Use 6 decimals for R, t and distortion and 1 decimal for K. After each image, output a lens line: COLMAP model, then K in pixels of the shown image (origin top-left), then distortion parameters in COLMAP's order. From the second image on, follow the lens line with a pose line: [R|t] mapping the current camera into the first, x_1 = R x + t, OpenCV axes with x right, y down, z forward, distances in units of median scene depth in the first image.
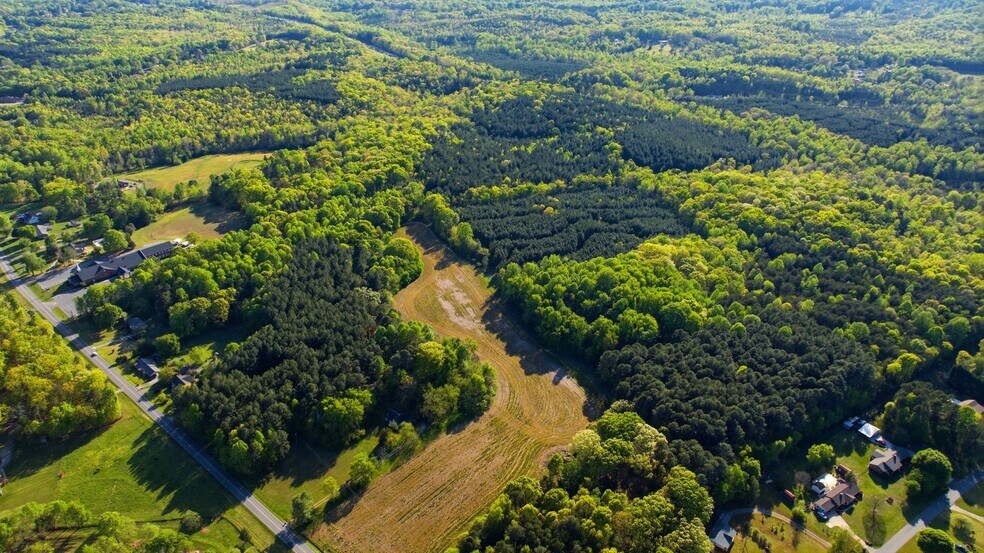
lens RADIAL K [[675.9, 0, 492.0], [0, 675.9, 276.5], [0, 0, 1]] dist [-0.007964, 0.001416]
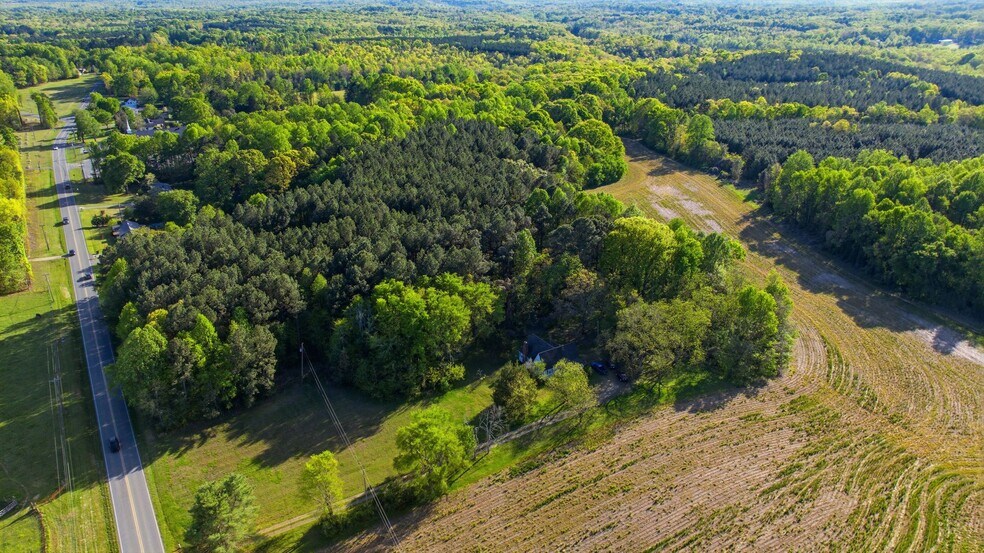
lens RADIAL K [[675.9, 0, 492.0], [0, 675.9, 276.5], [0, 0, 1]] dist [-0.007964, 0.001416]
pose [[0.958444, 0.096337, -0.268523, -0.064989], [-0.119039, 0.990451, -0.069546, 0.184062], [0.259259, 0.098620, 0.960759, 0.565673]]
